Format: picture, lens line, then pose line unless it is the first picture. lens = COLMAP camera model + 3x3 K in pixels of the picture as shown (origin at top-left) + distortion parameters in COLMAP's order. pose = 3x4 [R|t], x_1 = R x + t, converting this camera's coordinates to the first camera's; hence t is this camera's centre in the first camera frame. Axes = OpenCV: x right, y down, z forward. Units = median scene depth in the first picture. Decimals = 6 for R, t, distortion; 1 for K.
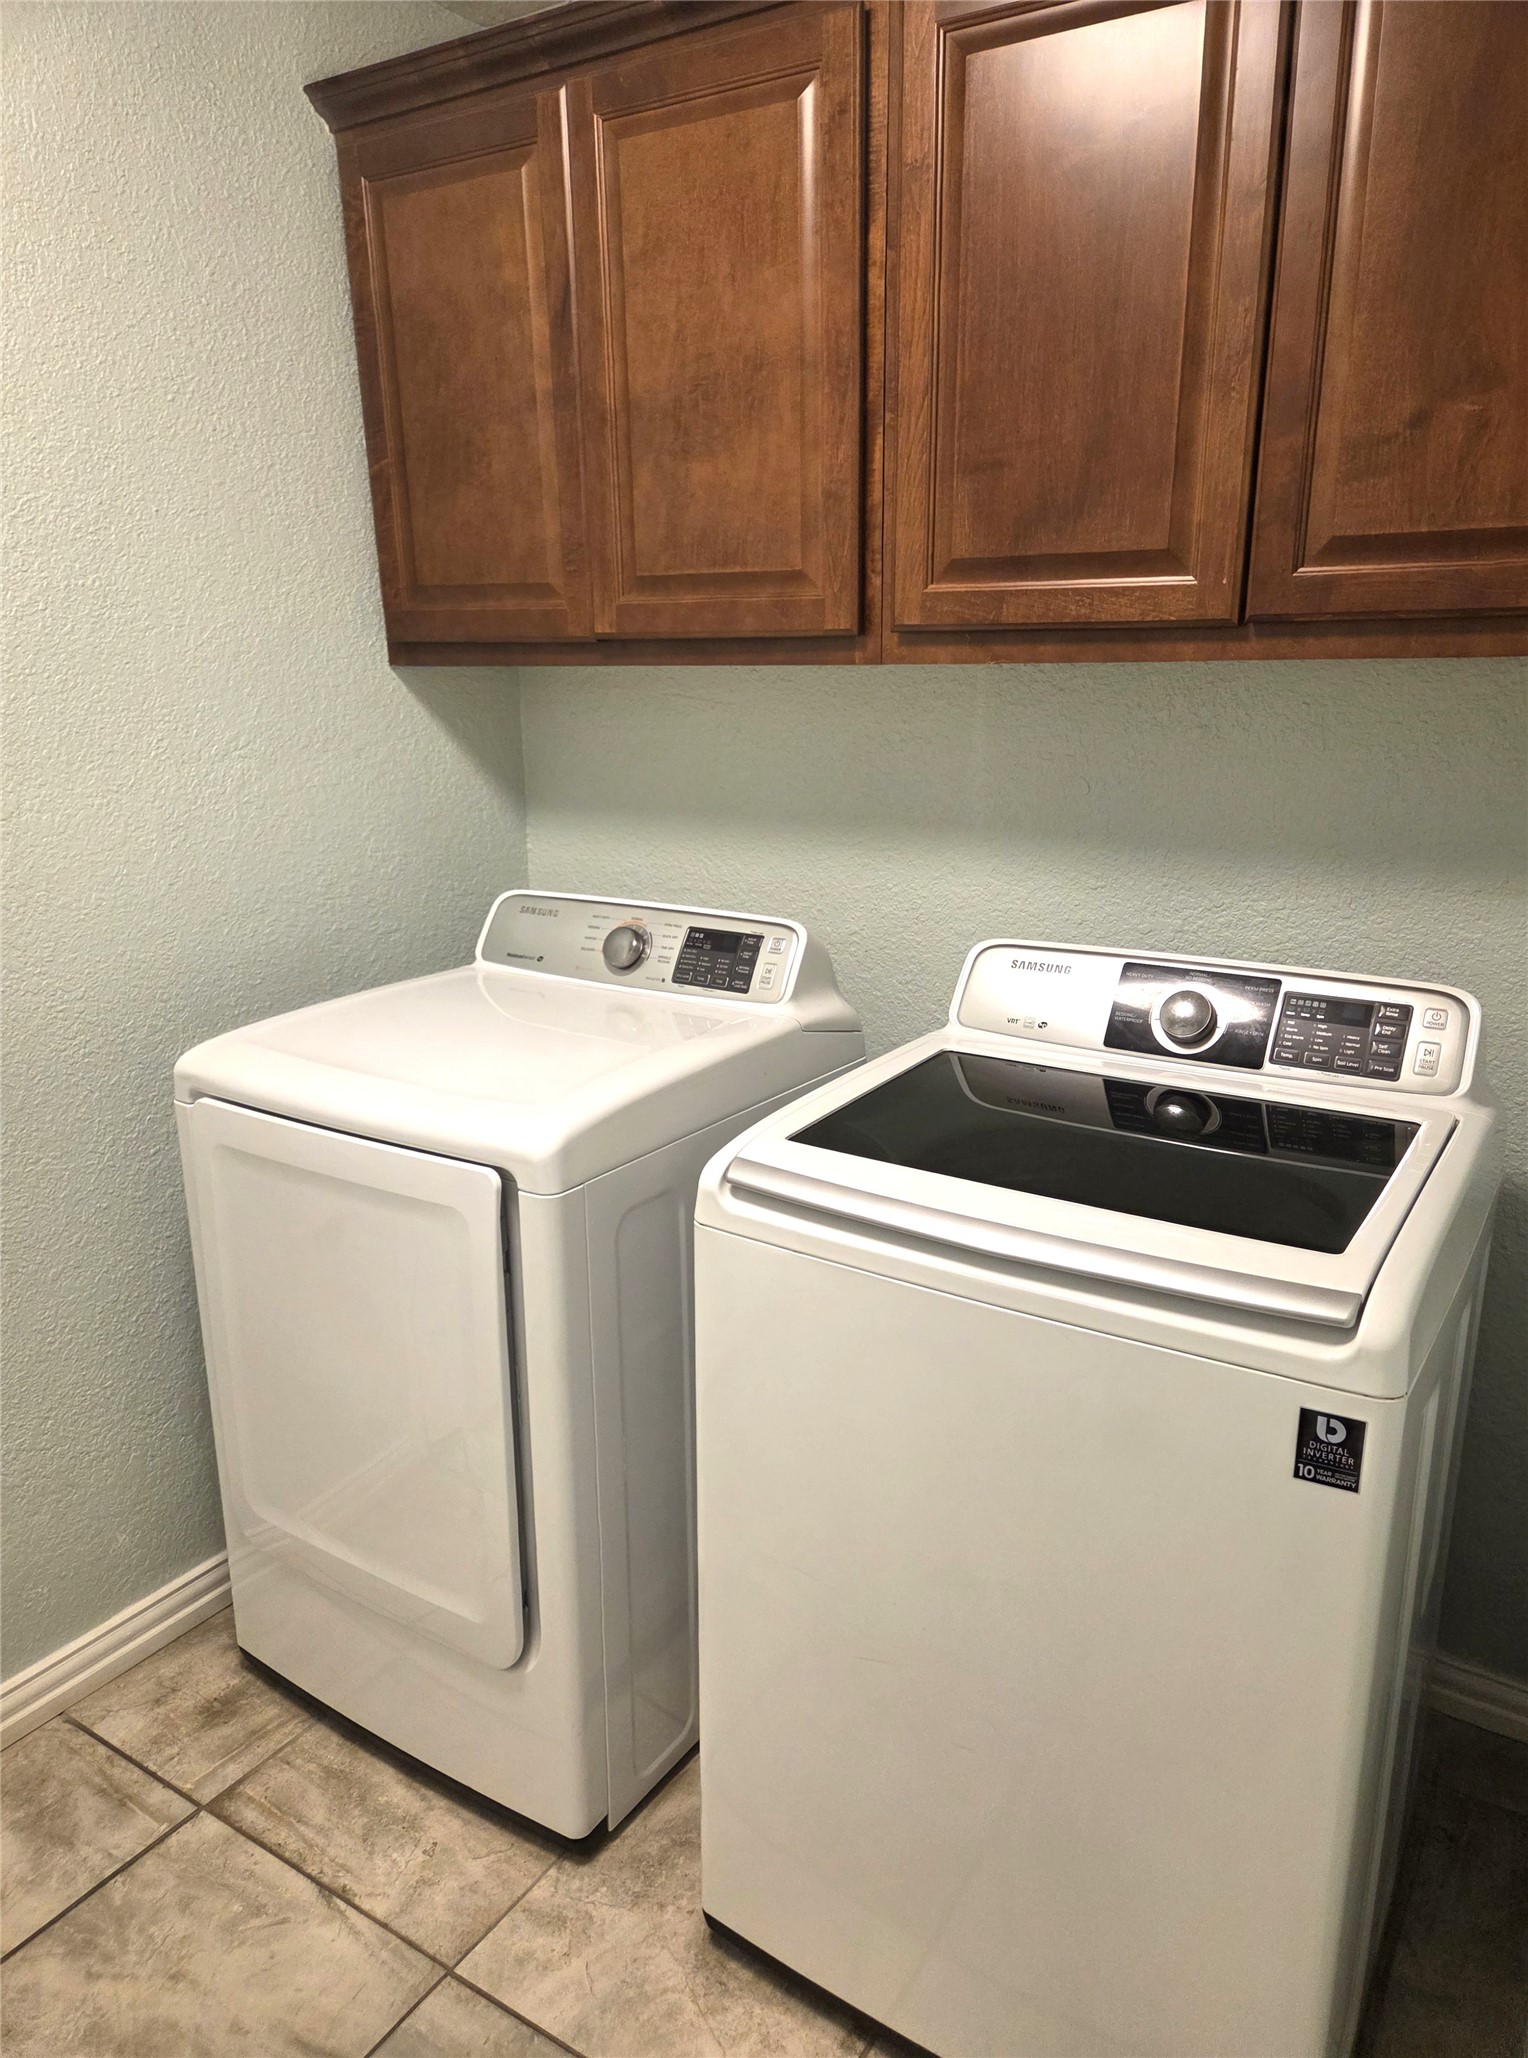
lens RADIAL K [[1391.8, 0, 777.6], [0, 1391.8, 1038.9], [0, 0, 1]] dist [0.075340, -0.064218]
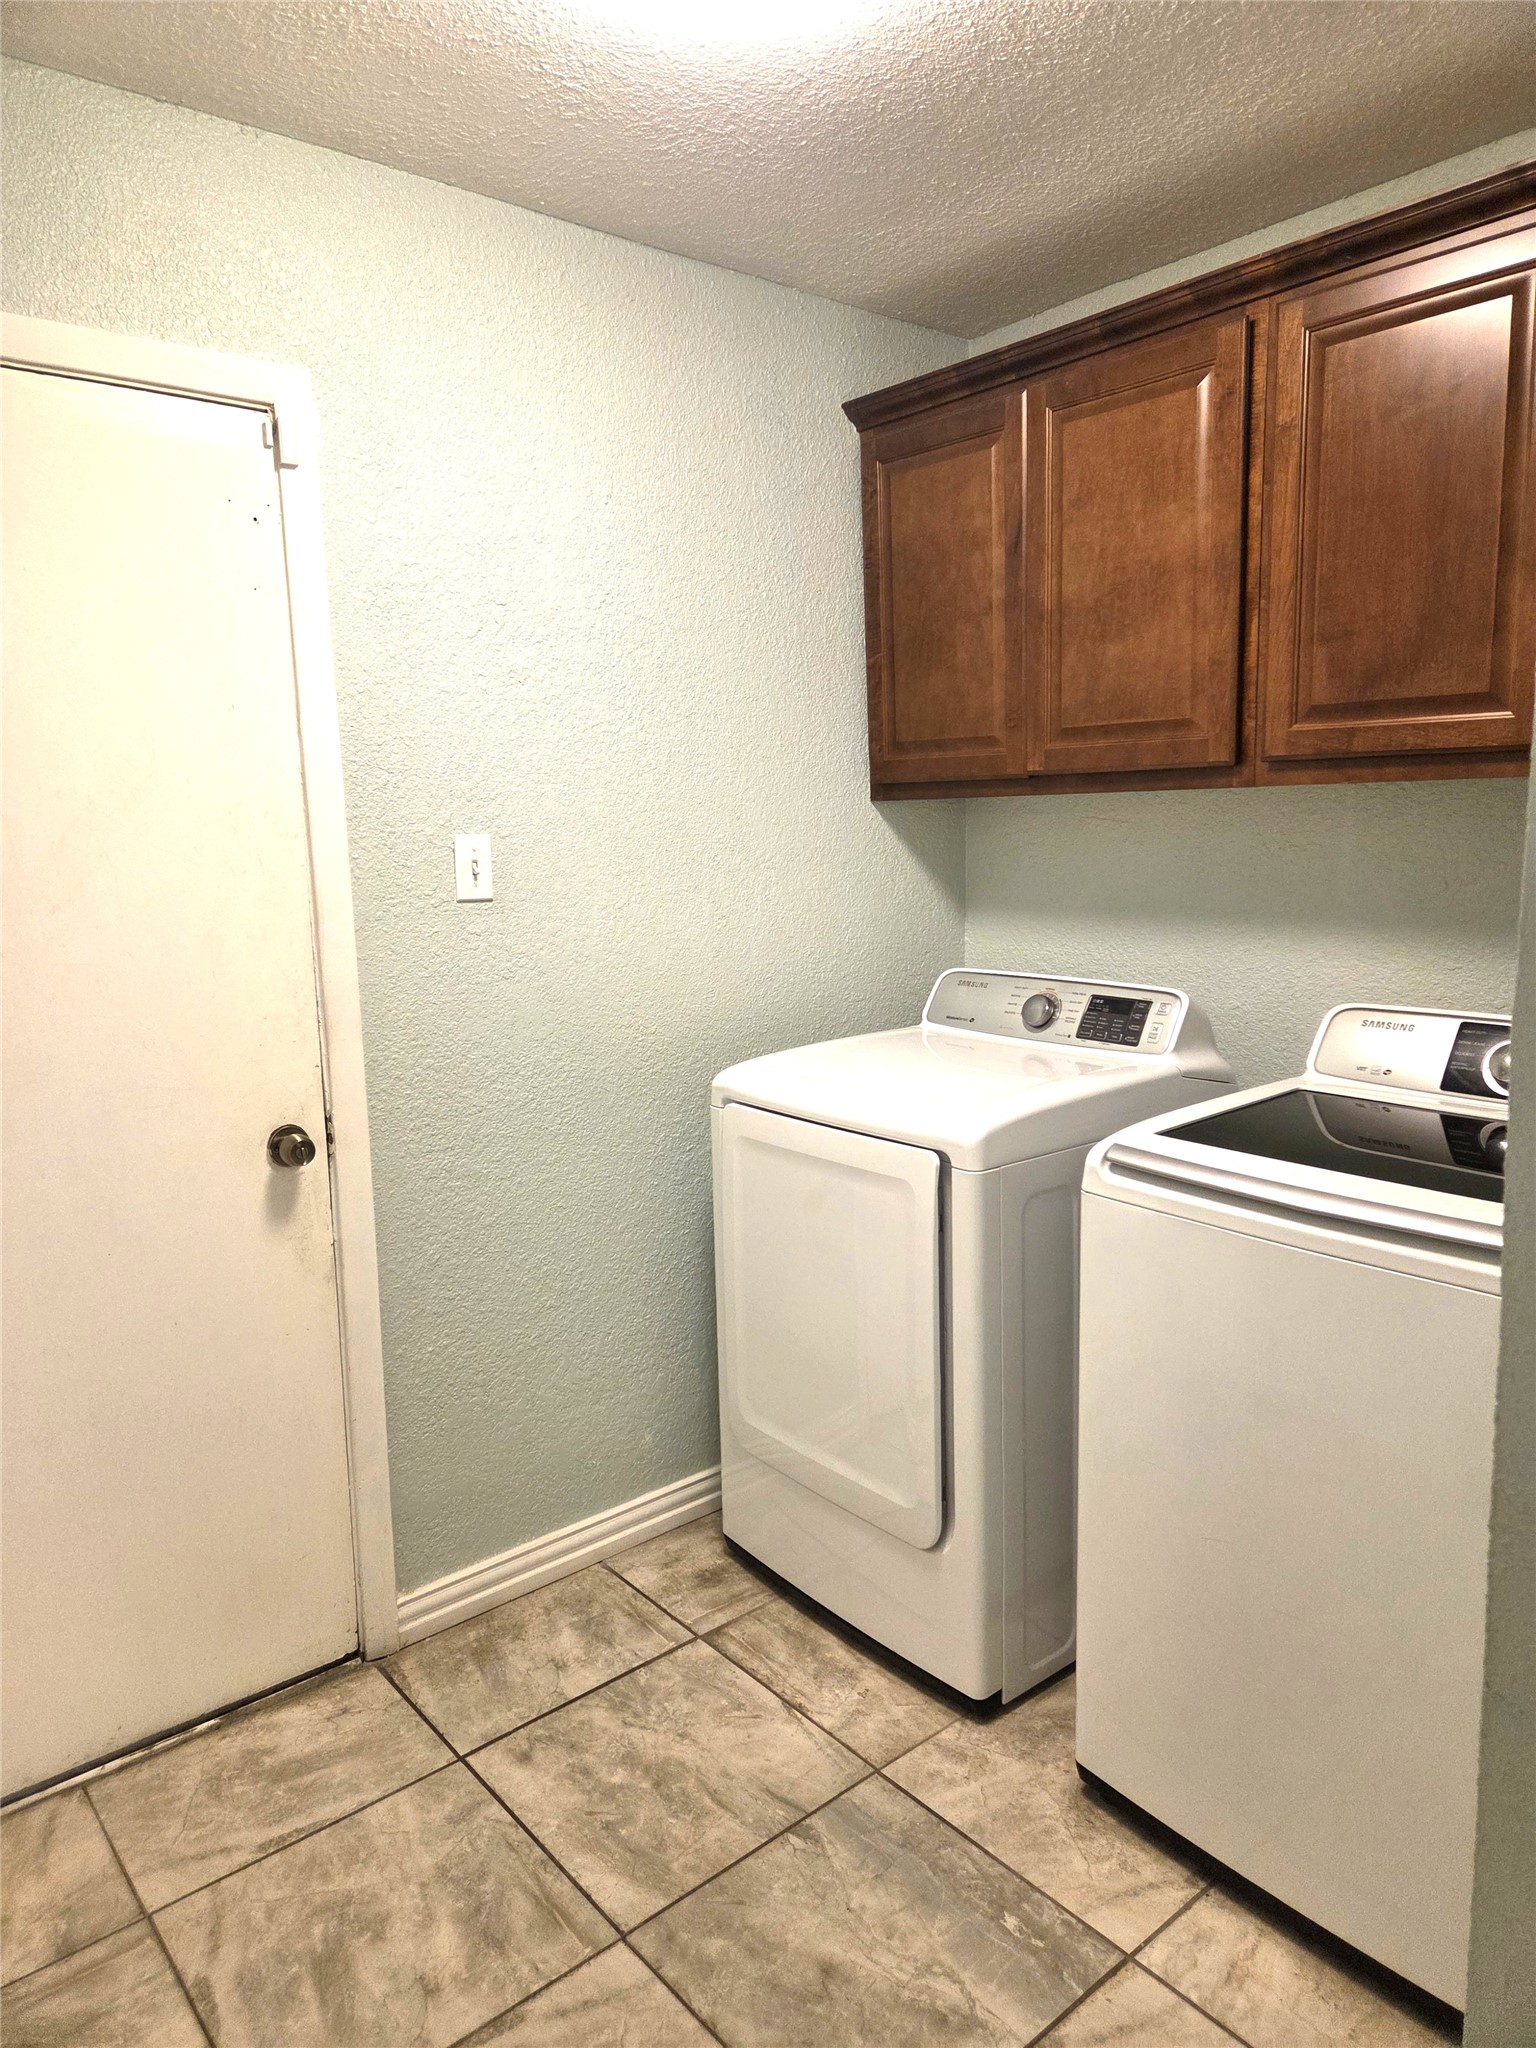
lens RADIAL K [[1385.0, 0, 765.6], [0, 1385.0, 1029.3], [0, 0, 1]] dist [0.075340, -0.064218]
pose [[0.952239, 0.028138, -0.304054, 0.043517], [-0.059091, 0.993903, -0.093082, 0.095330], [0.299581, 0.106603, 0.948097, -0.313112]]
